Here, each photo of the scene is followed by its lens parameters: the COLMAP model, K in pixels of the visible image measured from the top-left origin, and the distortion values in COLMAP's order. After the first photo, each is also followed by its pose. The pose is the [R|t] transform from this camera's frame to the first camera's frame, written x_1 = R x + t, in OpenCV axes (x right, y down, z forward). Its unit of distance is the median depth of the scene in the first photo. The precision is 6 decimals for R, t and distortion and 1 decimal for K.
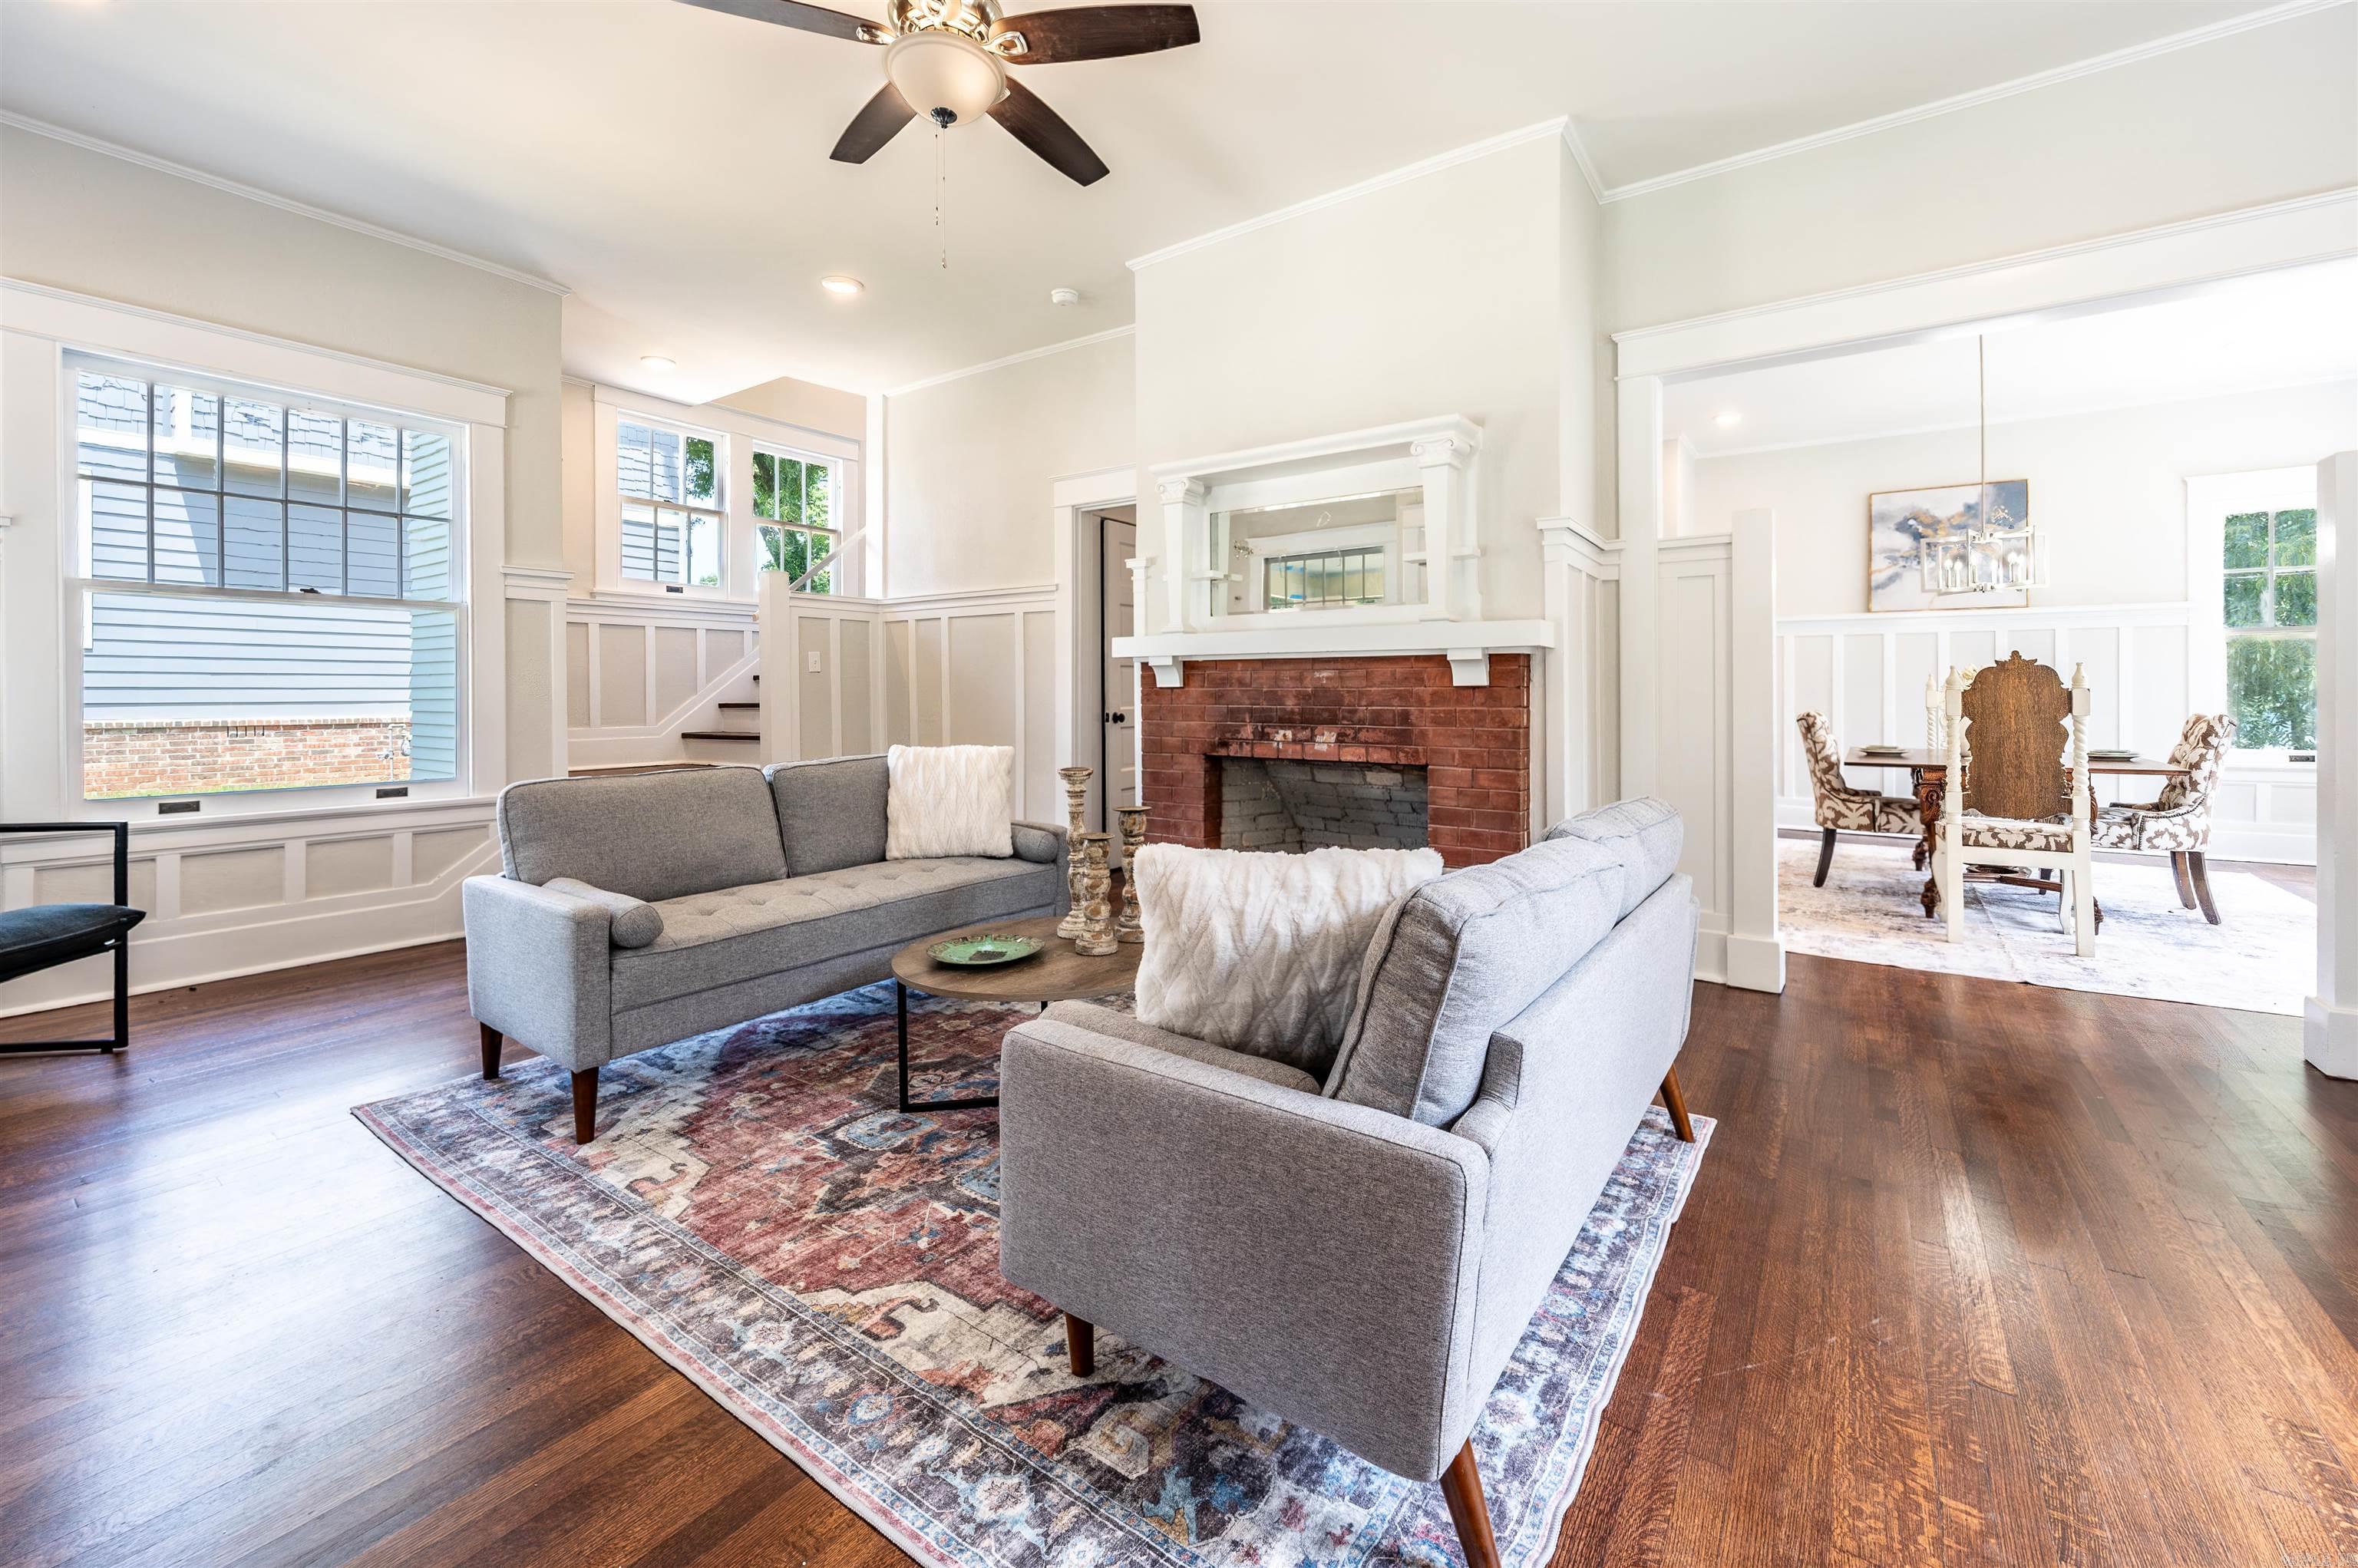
lens RADIAL K [[968.1, 0, 1182.1], [0, 968.1, 690.2], [0, 0, 1]] dist [0.000288, -0.000190]
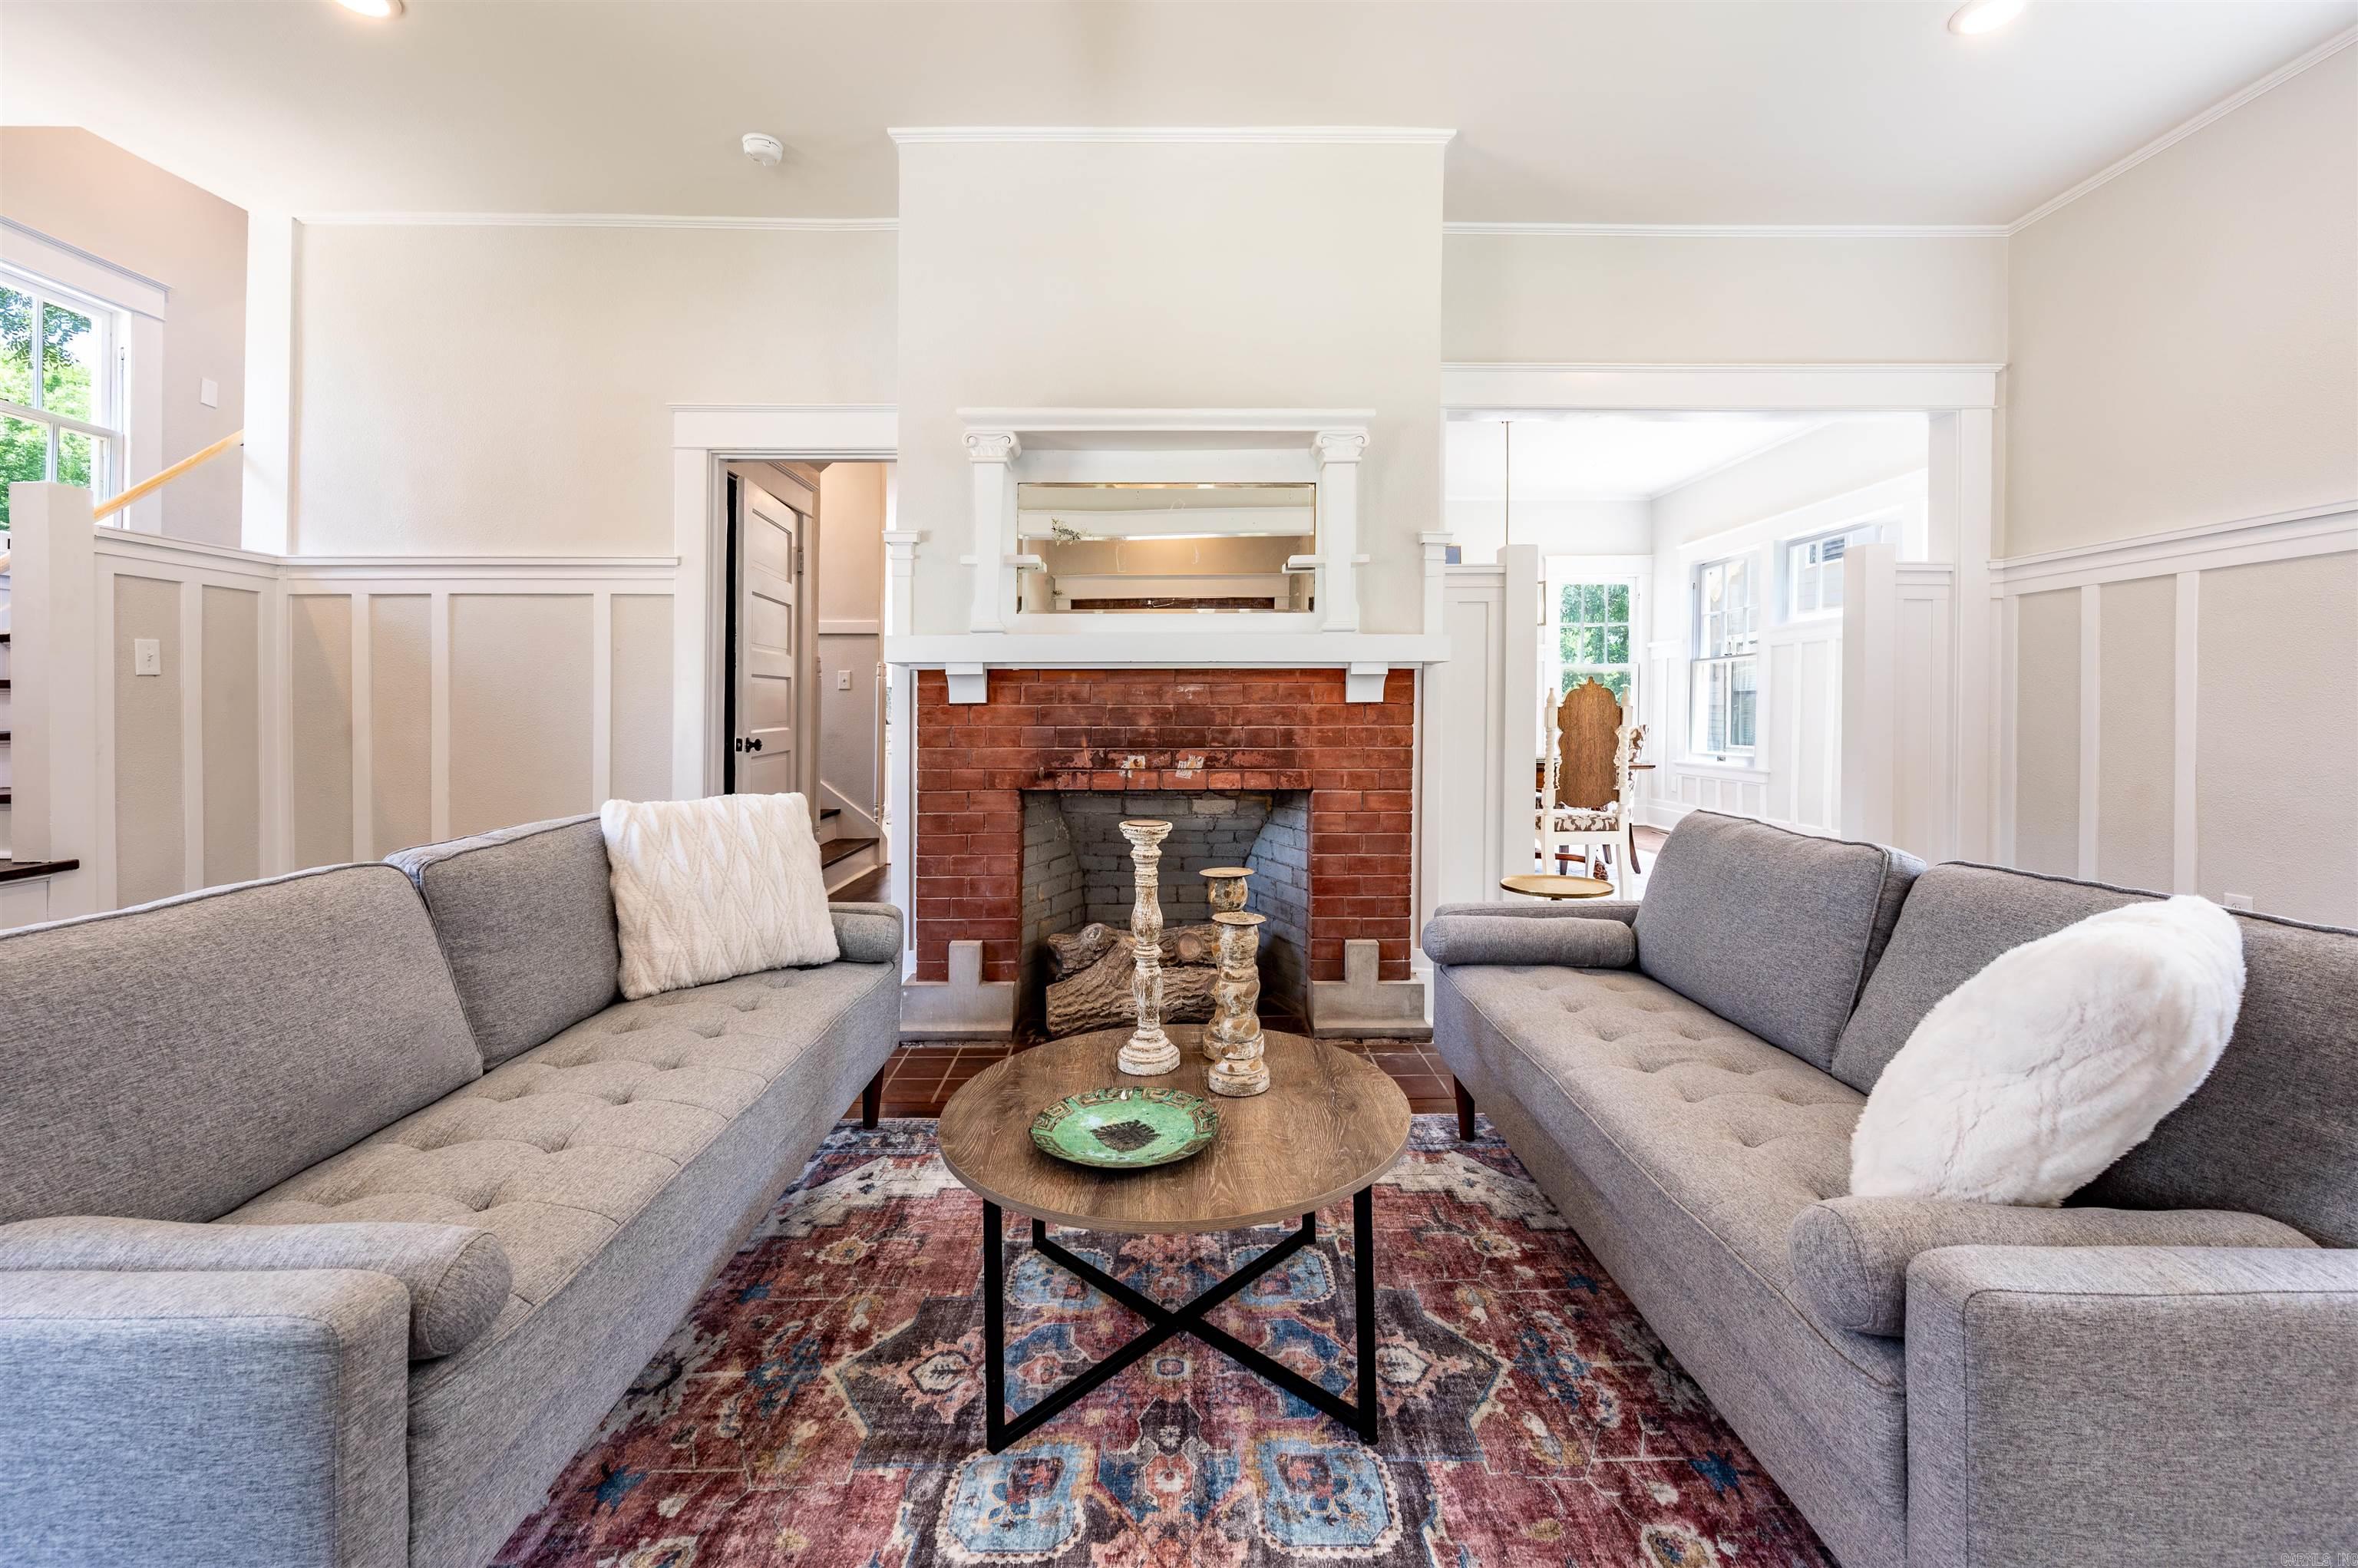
lens RADIAL K [[960.3, 0, 1176.5], [0, 960.3, 704.0], [0, 0, 1]] dist [0.000956, -0.000194]
pose [[0.808134, 0.001689, 0.588996, -0.374069], [0.000552, 0.999993, -0.003625, 0.000147], [-0.588999, 0.003255, 0.808127, 0.335799]]
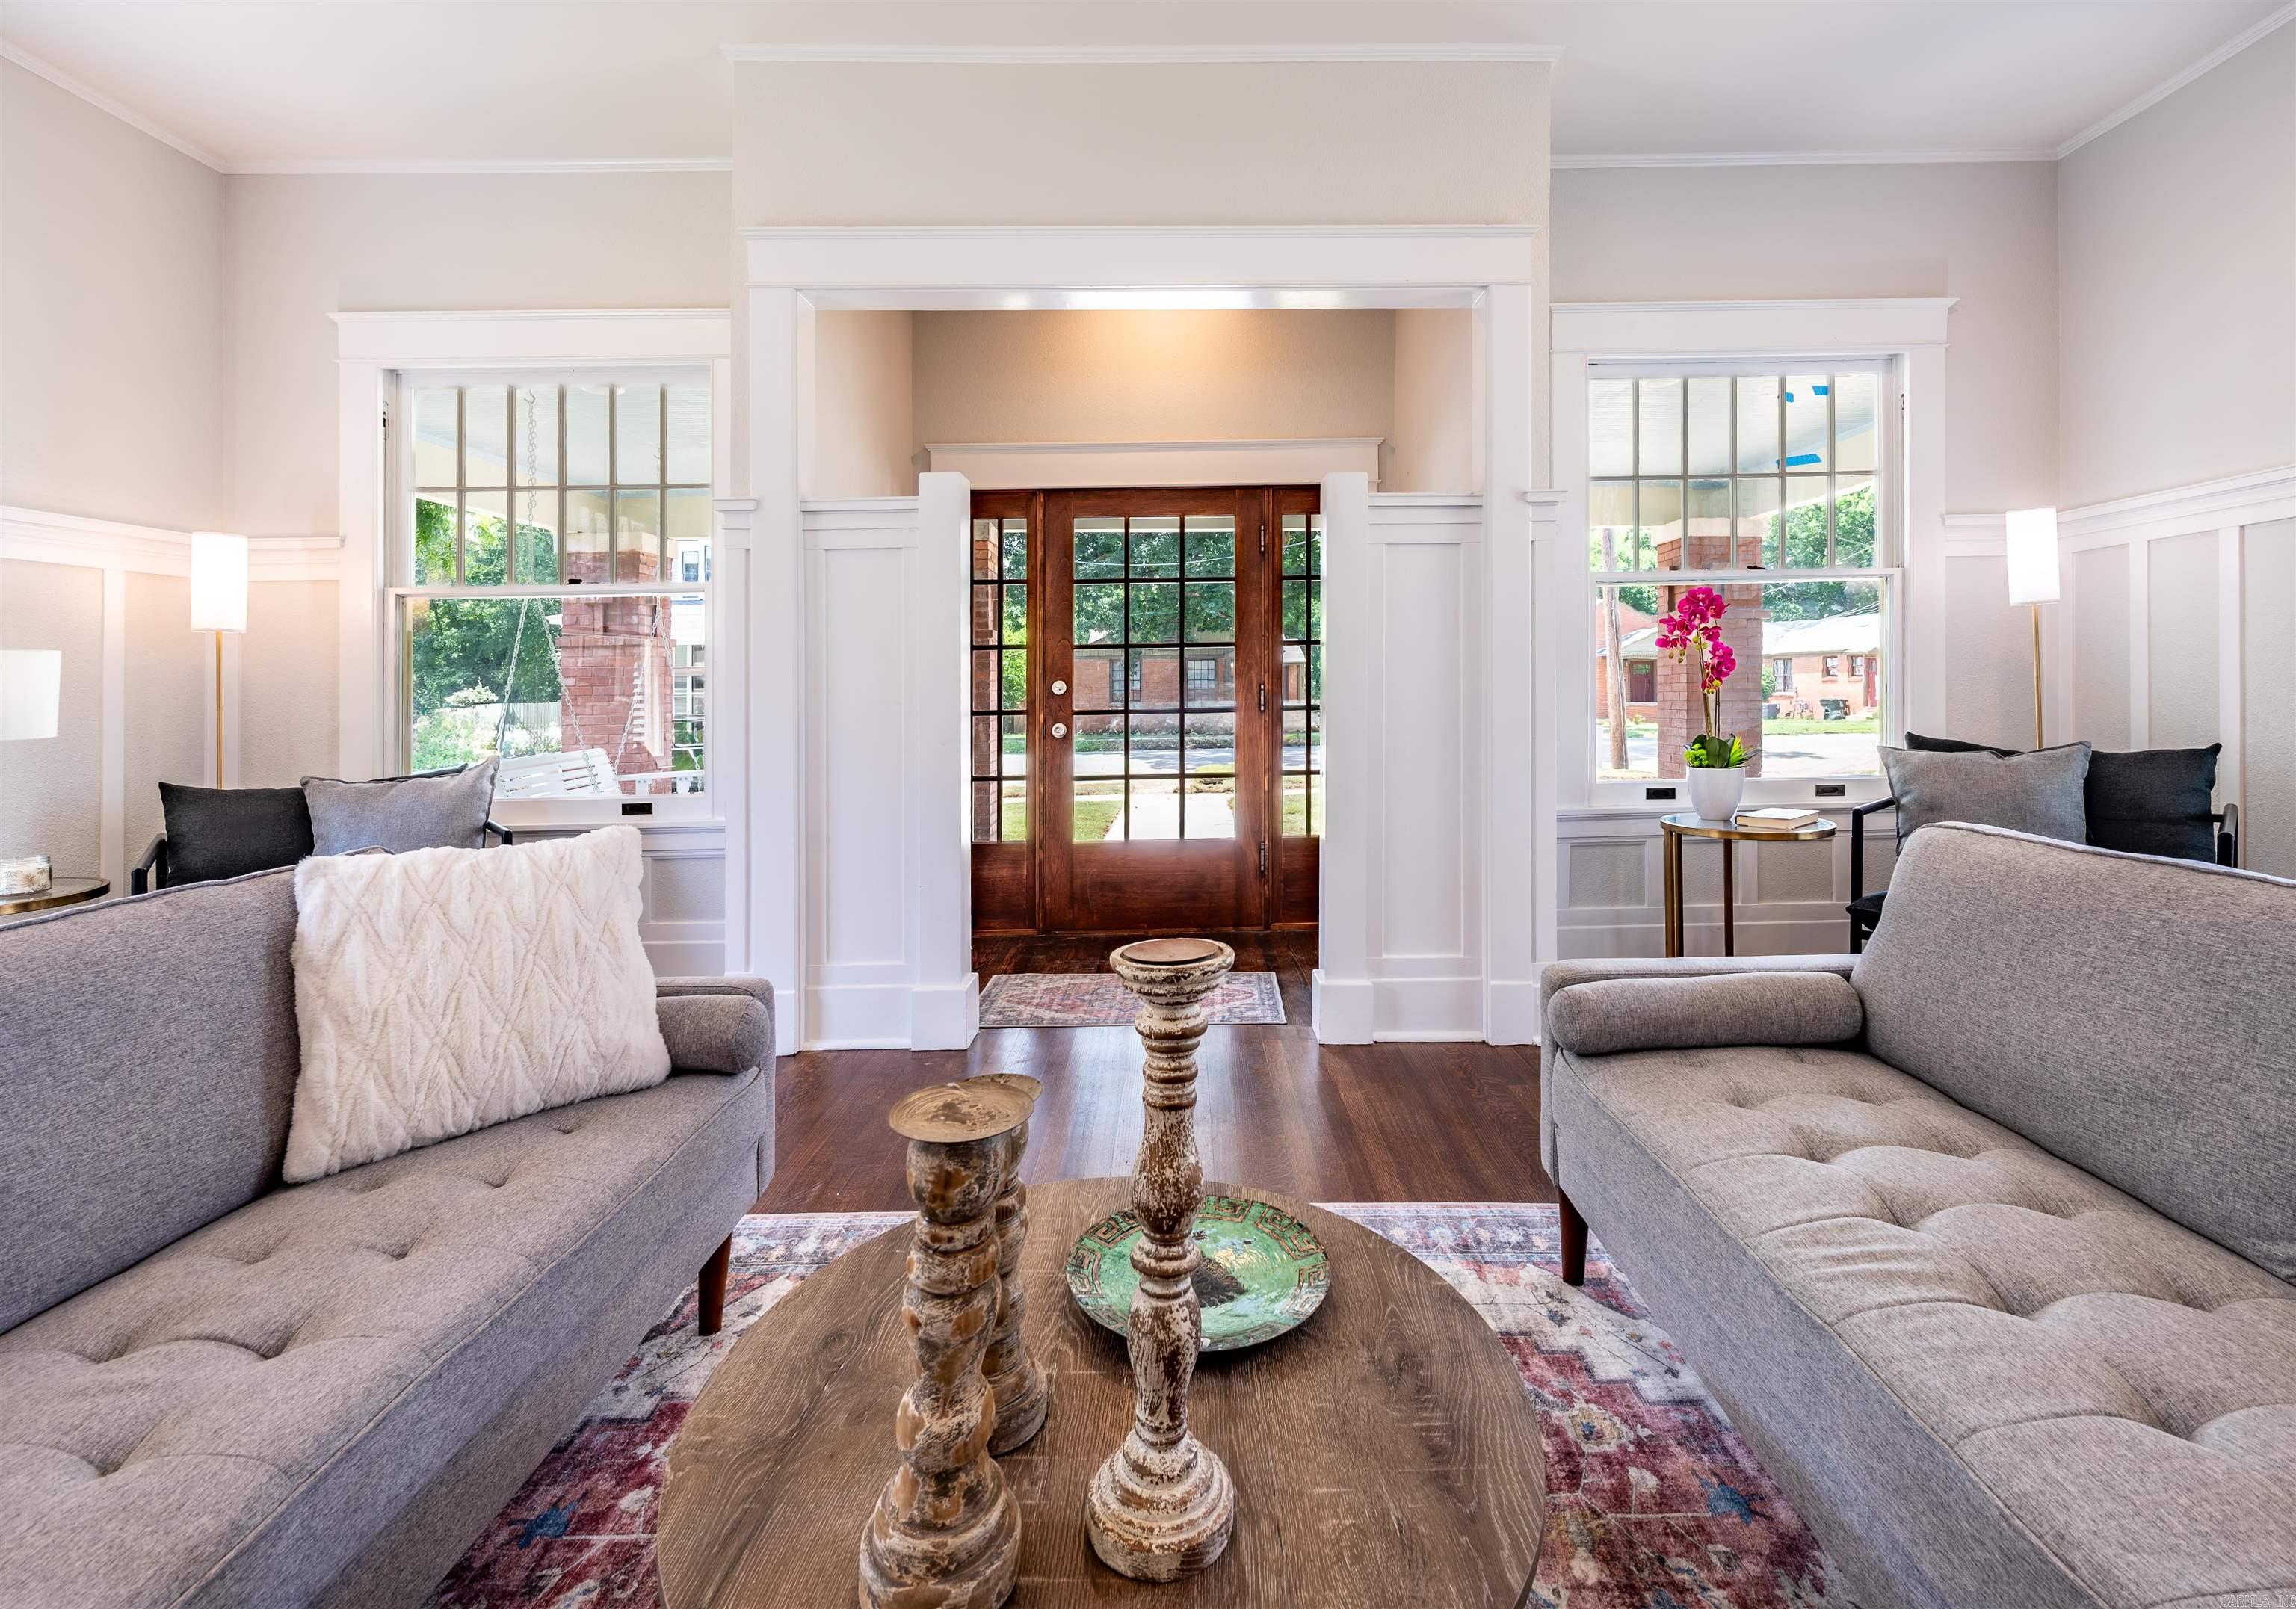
lens RADIAL K [[999.2, 0, 1217.3], [0, 999.2, 688.6], [0, 0, 1]] dist [0.000371, 0.000086]
pose [[-0.804601, 0.013391, -0.593665, 0.038959], [0.016312, 0.999867, 0.000446, 0.001599], [0.593592, -0.009325, -0.804712, 0.959746]]
